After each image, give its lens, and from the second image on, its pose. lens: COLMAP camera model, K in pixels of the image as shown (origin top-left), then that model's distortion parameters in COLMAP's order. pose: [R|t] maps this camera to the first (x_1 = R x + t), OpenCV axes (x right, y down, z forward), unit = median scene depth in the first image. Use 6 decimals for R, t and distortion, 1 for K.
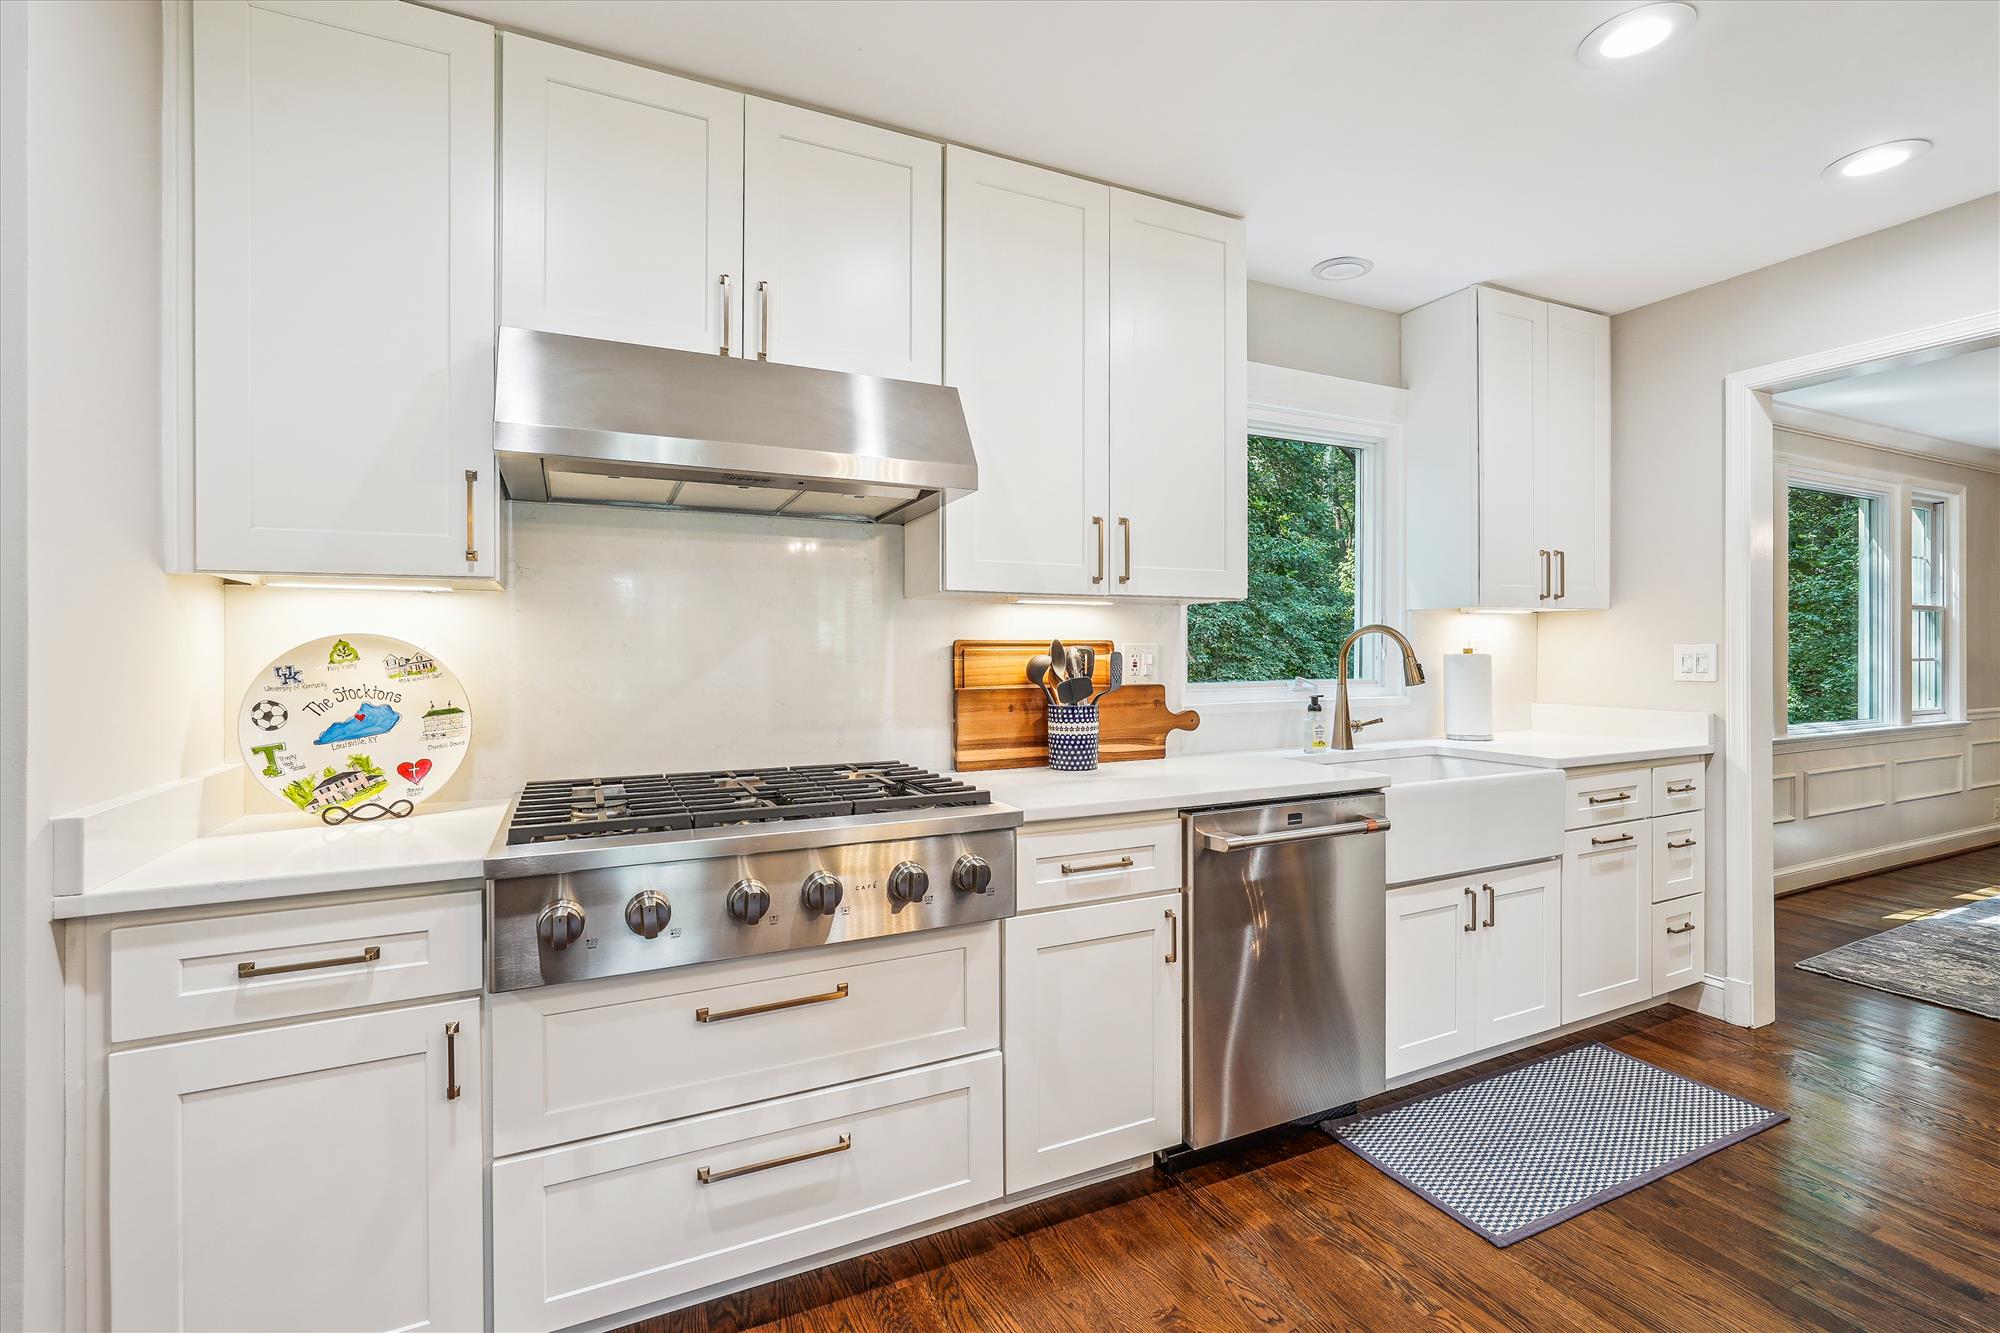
lens RADIAL K [[879.2, 0, 1016.3], [0, 879.2, 664.1], [0, 0, 1]] dist [-0.008748, 0.002383]
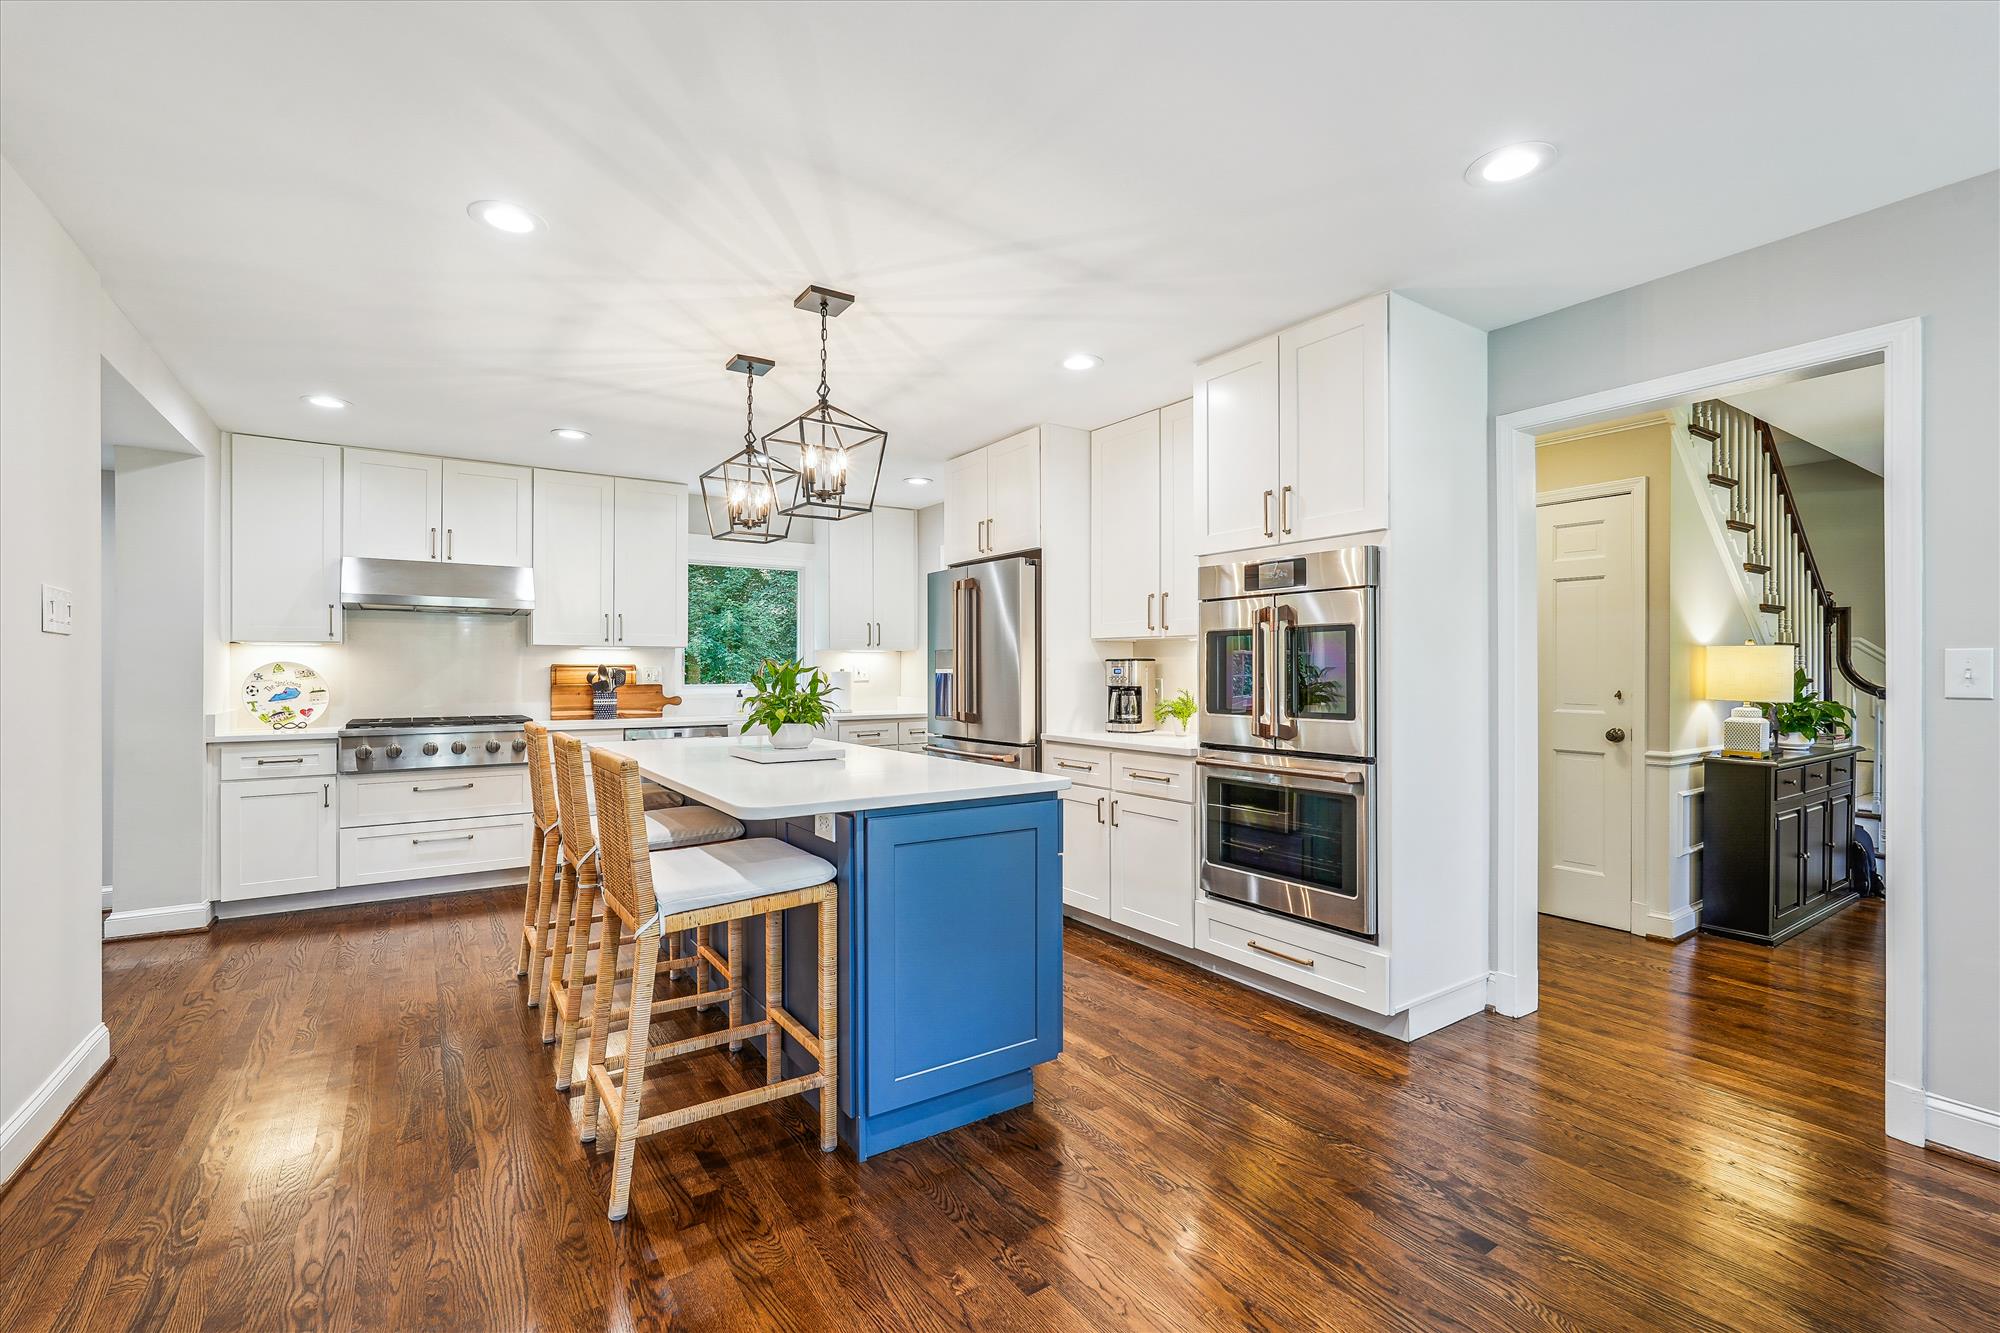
lens RADIAL K [[879.2, 0, 1017.9], [0, 879.2, 677.0], [0, 0, 1]] dist [-0.008748, 0.002383]
pose [[0.989939, 0.000866, 0.141491, 1.105278], [0.000786, 0.999932, -0.011624, 0.045885], [-0.141492, 0.011619, 0.989871, -1.987960]]
